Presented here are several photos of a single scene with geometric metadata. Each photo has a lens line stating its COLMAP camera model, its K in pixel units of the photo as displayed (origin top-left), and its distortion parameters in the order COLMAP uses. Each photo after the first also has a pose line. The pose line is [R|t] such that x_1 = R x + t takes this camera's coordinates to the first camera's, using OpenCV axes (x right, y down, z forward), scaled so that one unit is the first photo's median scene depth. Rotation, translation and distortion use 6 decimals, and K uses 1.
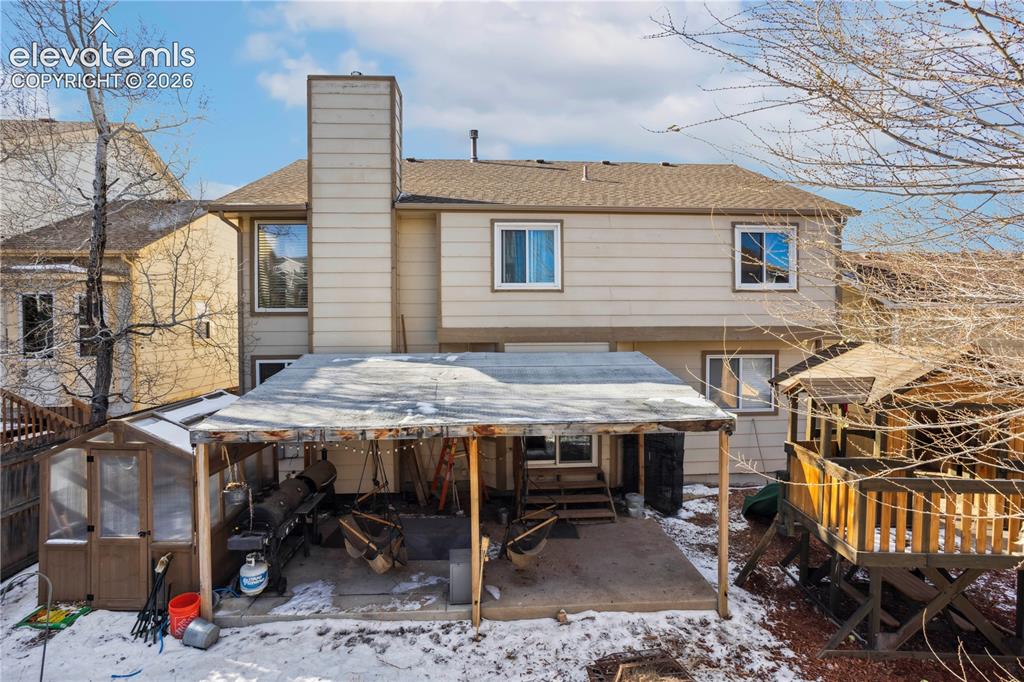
lens RADIAL K [[499.0, 0, 512.0], [0, 499.0, 341.0], [0, 0, 1]] dist [-0.050057, 0.034114]
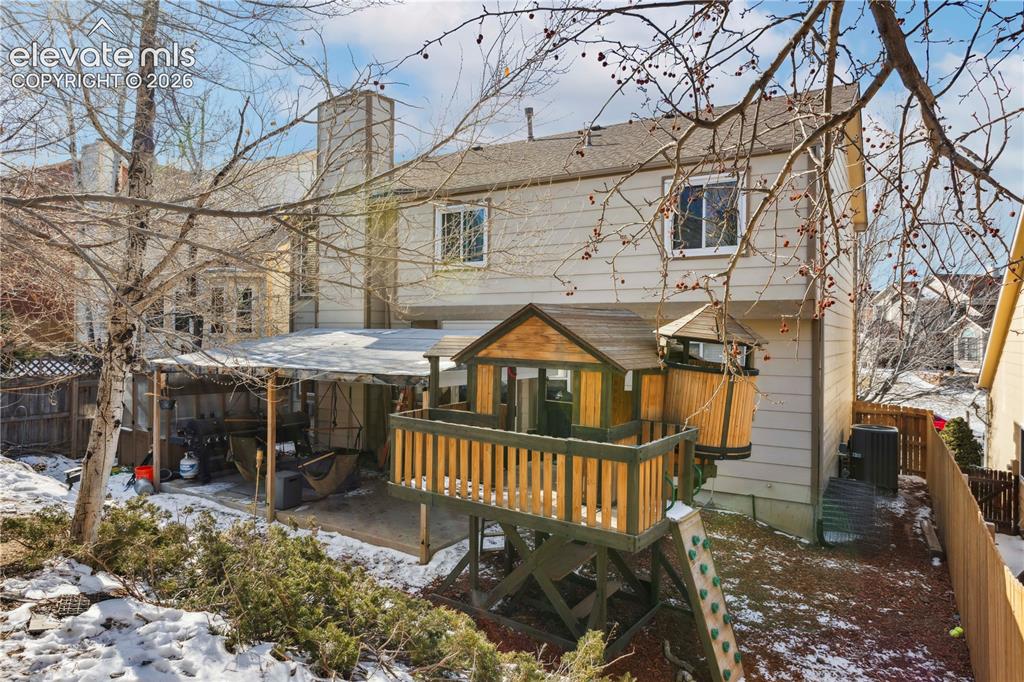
lens RADIAL K [[632.8, 0, 512.0], [0, 632.8, 341.0], [0, 0, 1]] dist [0.027322, -0.000059]
pose [[0.817993, 0.019797, -0.574887, 0.908909], [-0.032310, 0.999411, -0.011556, 0.059852], [0.574320, 0.028028, 0.818151, -0.016659]]
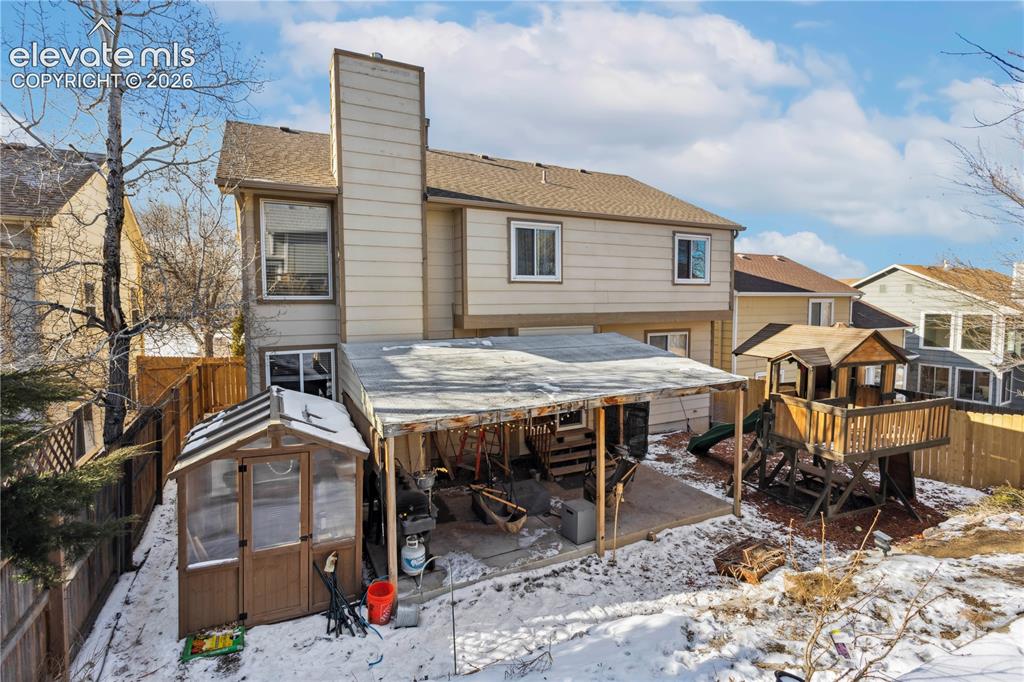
lens RADIAL K [[485.6, 0, 512.0], [0, 485.6, 341.0], [0, 0, 1]] dist [0.003877, 0.000446]
pose [[0.916335, -0.031974, 0.399134, -0.487771], [0.012023, 0.998554, 0.052391, -0.025405], [-0.400232, -0.043209, 0.915395, -0.014585]]
